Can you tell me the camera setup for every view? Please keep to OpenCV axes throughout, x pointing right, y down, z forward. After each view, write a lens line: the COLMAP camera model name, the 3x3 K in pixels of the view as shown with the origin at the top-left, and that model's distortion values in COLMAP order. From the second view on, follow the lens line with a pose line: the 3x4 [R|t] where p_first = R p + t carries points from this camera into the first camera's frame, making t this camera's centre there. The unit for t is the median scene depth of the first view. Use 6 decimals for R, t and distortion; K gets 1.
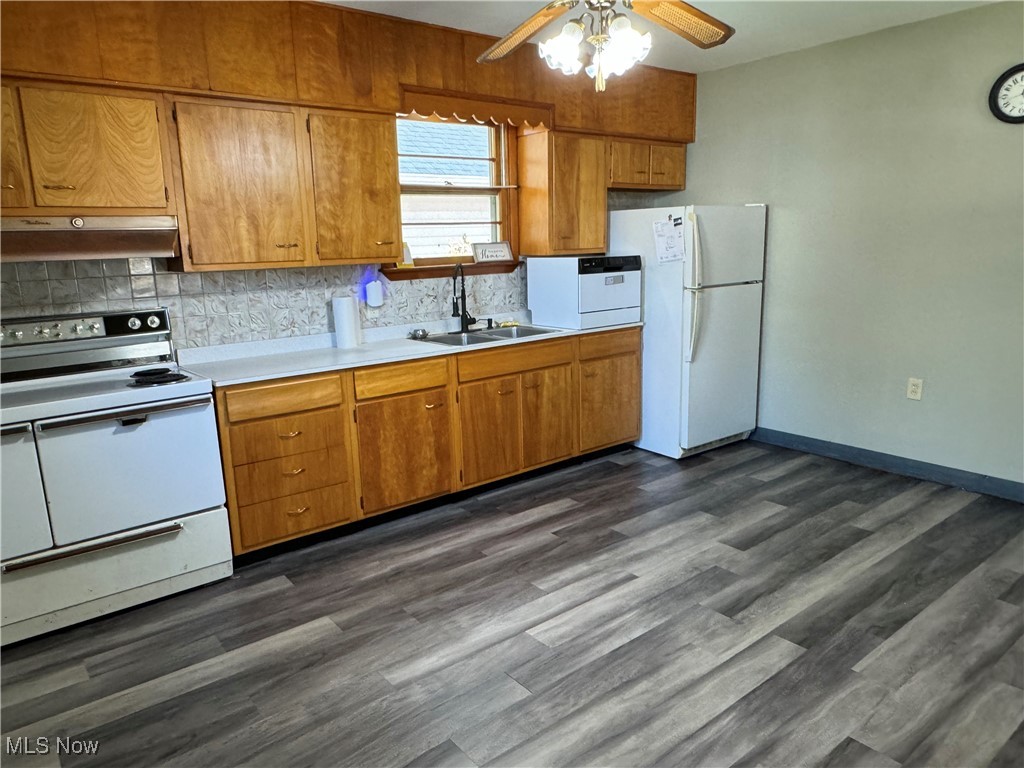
lens RADIAL K [[694.1, 0, 508.7], [0, 694.1, 386.2], [0, 0, 1]] dist [0.000289, 0.001671]
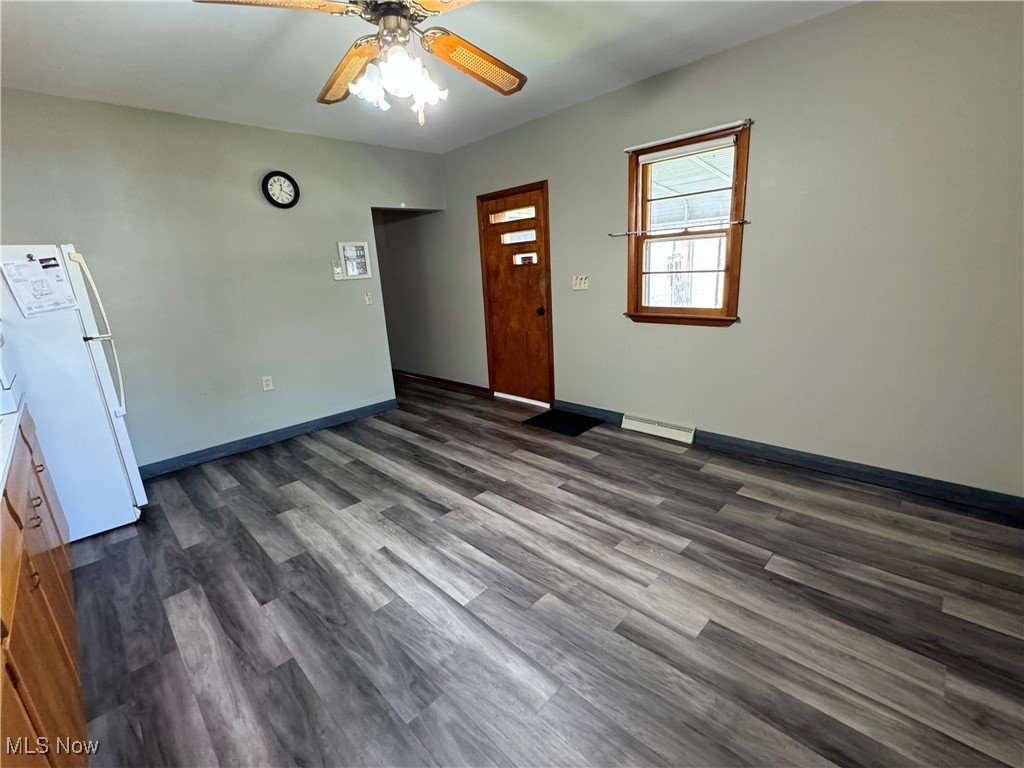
lens RADIAL K [[451.9, 0, 508.5], [0, 451.9, 386.8], [0, 0, 1]] dist [-0.004101, -0.000822]
pose [[-0.110430, -0.221888, 0.968799, -0.512468], [0.263886, 0.933229, 0.243821, -0.112613], [-0.958212, 0.282577, -0.044503, 0.724028]]
